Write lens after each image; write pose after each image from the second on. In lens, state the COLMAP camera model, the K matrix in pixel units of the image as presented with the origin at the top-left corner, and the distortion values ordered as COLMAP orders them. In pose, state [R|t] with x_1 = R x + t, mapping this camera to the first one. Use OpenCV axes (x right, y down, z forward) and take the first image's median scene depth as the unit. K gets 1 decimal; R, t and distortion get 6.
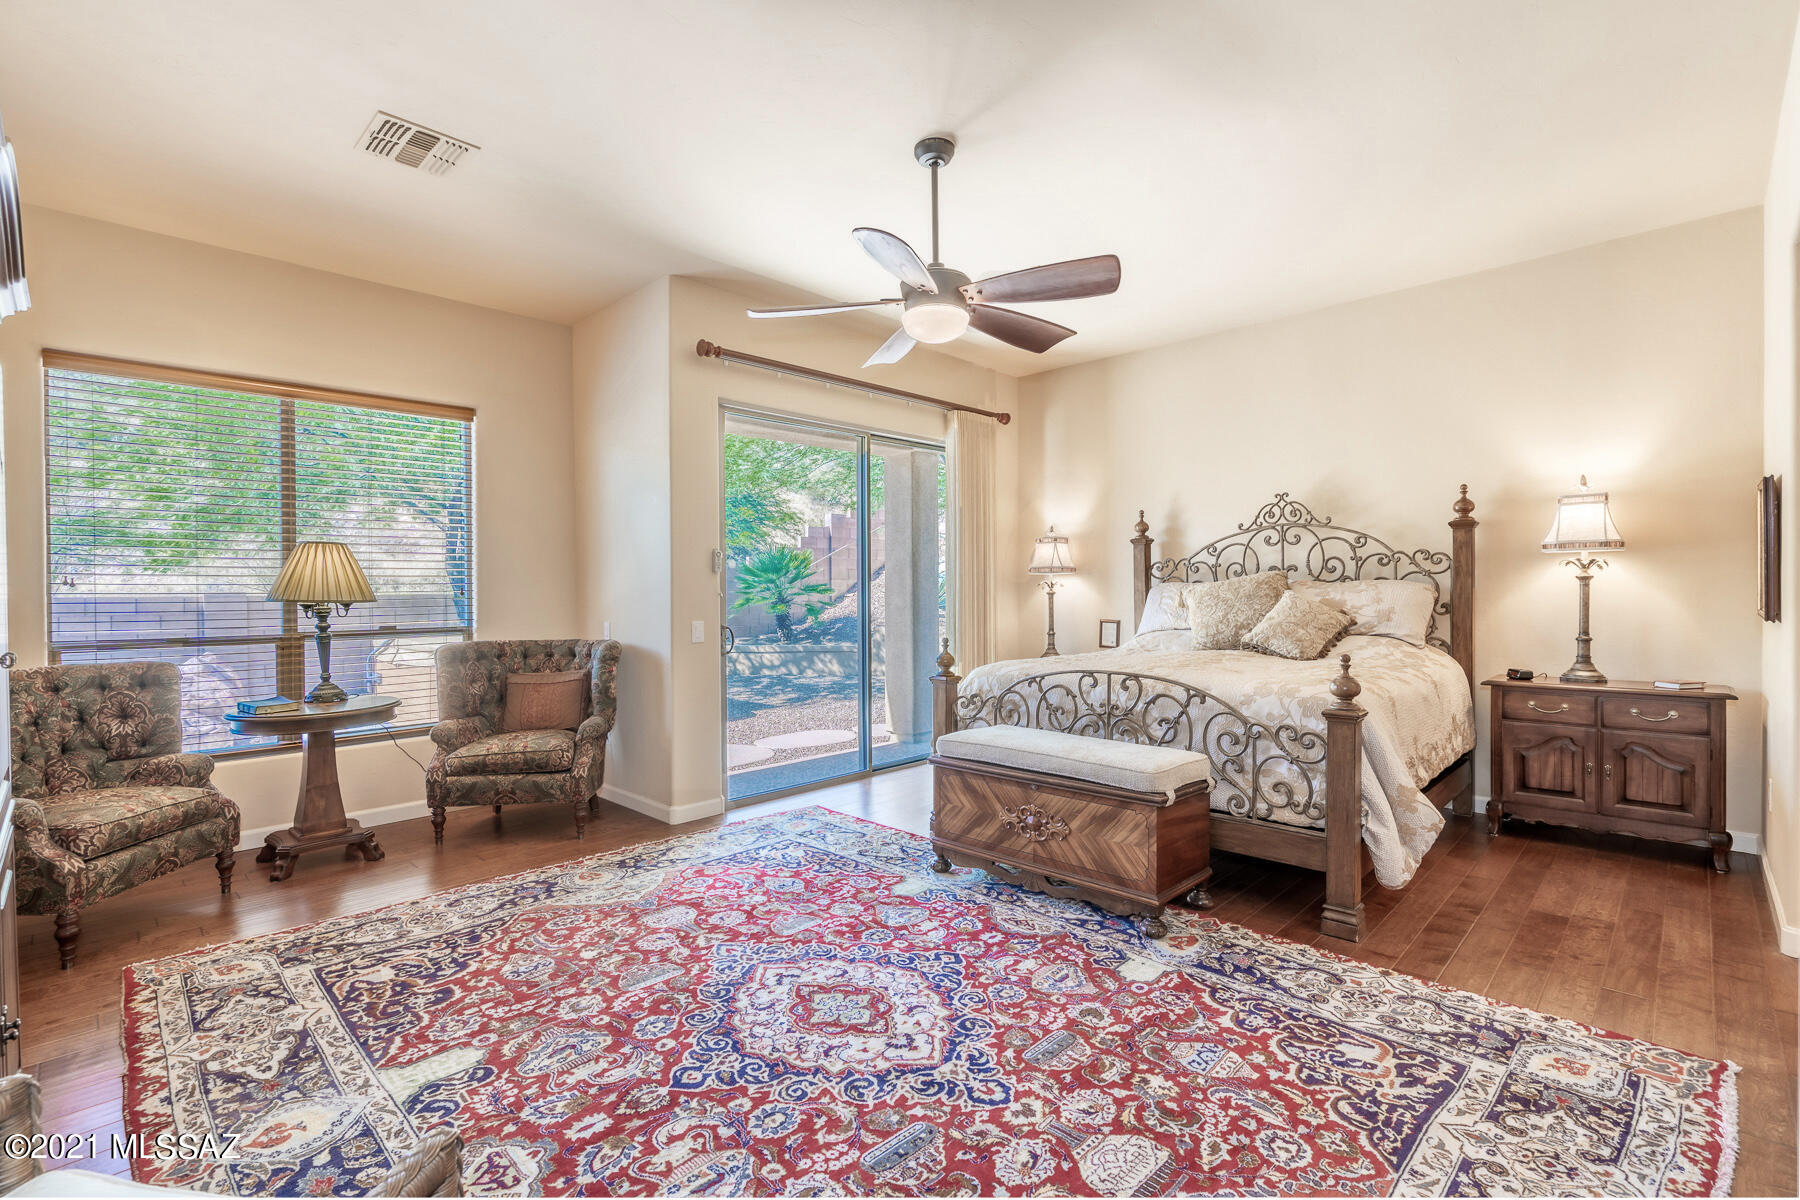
lens RADIAL K [[821.9, 0, 893.5], [0, 821.9, 584.8], [0, 0, 1]] dist [-0.007413, 0.000438]
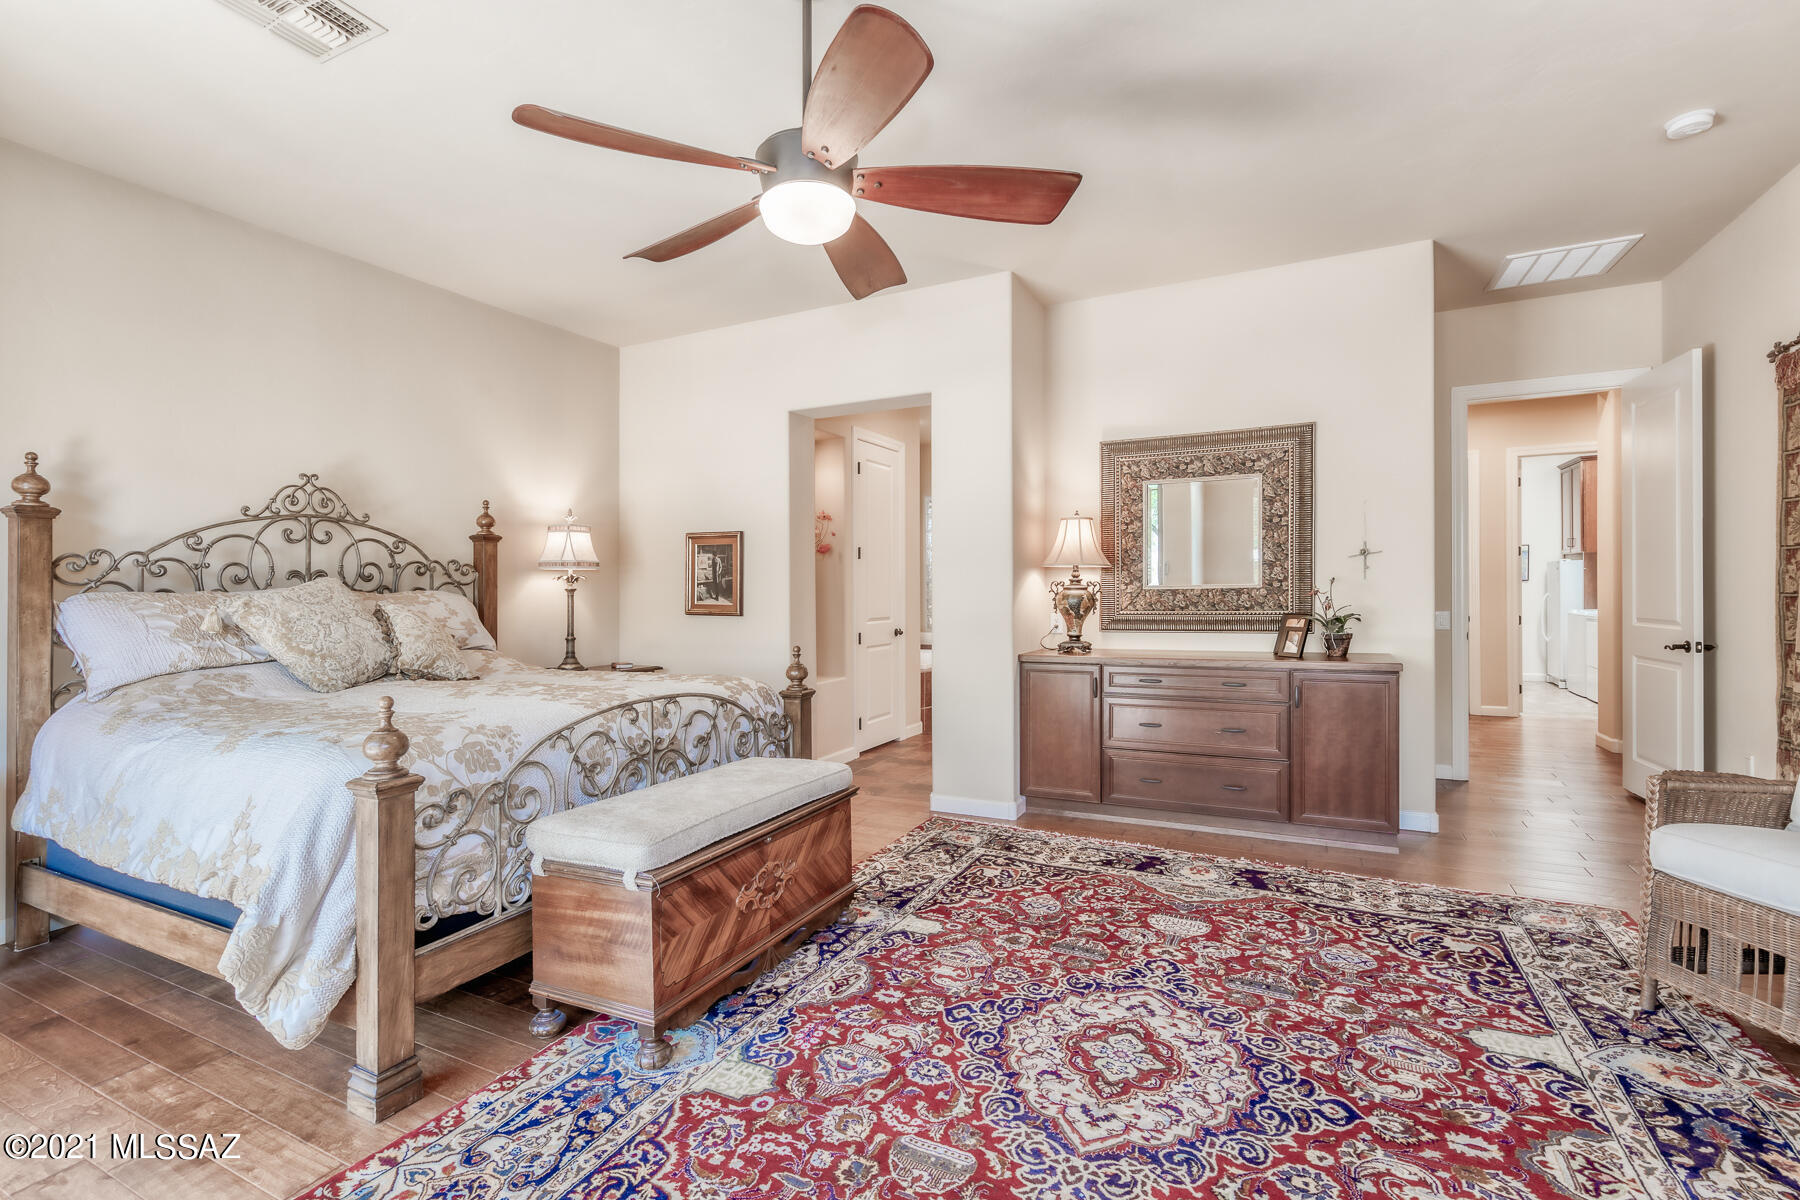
lens RADIAL K [[821.9, 0, 887.7], [0, 821.9, 605.2], [0, 0, 1]] dist [-0.007413, 0.000438]
pose [[-0.310005, -0.001428, 0.950734, -0.852274], [0.011464, 0.999921, 0.005240, 0.022113], [-0.950666, 0.012524, -0.309964, 1.553002]]
